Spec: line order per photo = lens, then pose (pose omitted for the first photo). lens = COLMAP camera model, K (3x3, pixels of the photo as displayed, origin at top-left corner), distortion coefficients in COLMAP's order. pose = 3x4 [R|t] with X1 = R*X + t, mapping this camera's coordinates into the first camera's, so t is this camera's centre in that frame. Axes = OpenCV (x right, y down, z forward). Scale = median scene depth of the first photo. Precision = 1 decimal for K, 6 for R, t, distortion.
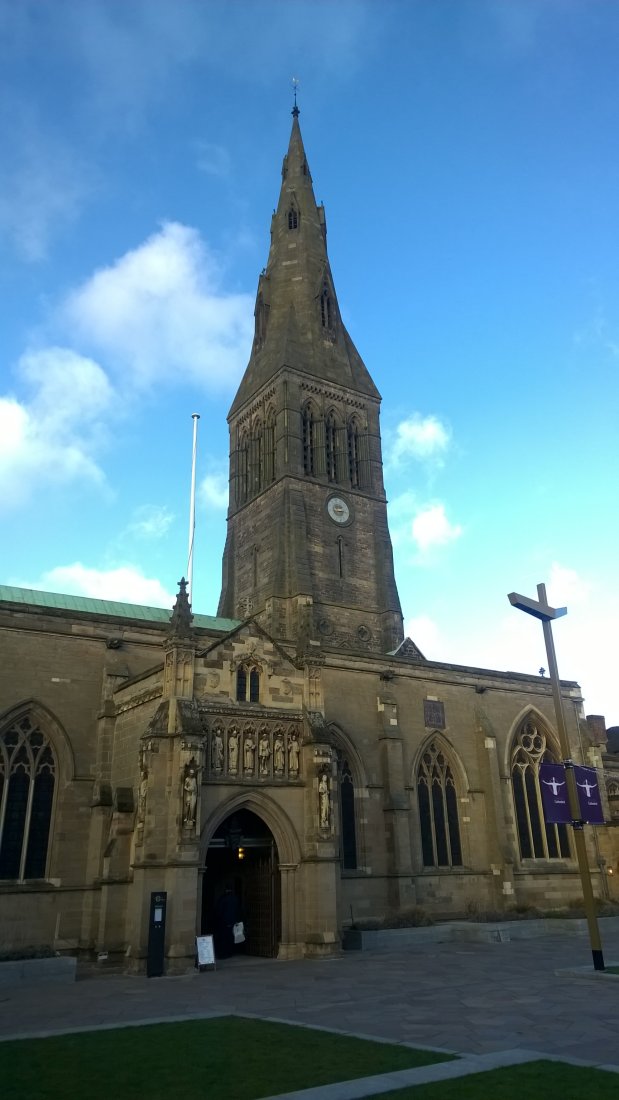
lens RADIAL K [[816.7, 0, 309.5], [0, 816.7, 550.0], [0, 0, 1]] dist [0.004599, -0.001974]
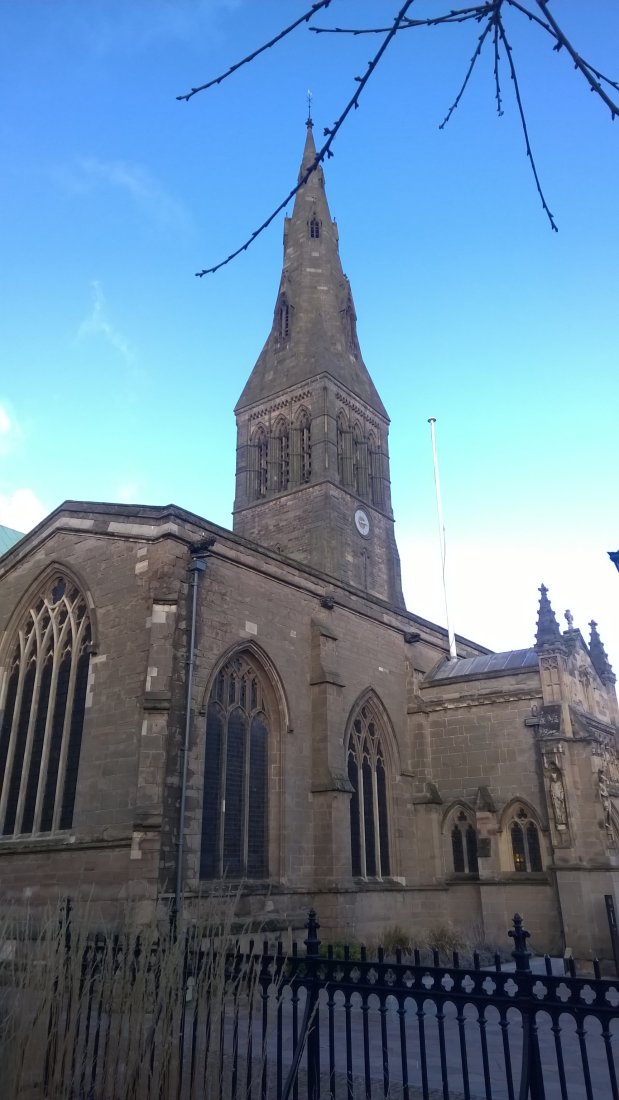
lens RADIAL K [[807.3, 0, 309.5], [0, 807.3, 550.0], [0, 0, 1]] dist [0.000363, -0.001524]
pose [[0.949694, 0.146693, 0.276701, -0.283733], [-0.143048, 0.989151, -0.033430, 0.026726], [-0.278603, -0.007833, 0.960374, 0.046874]]
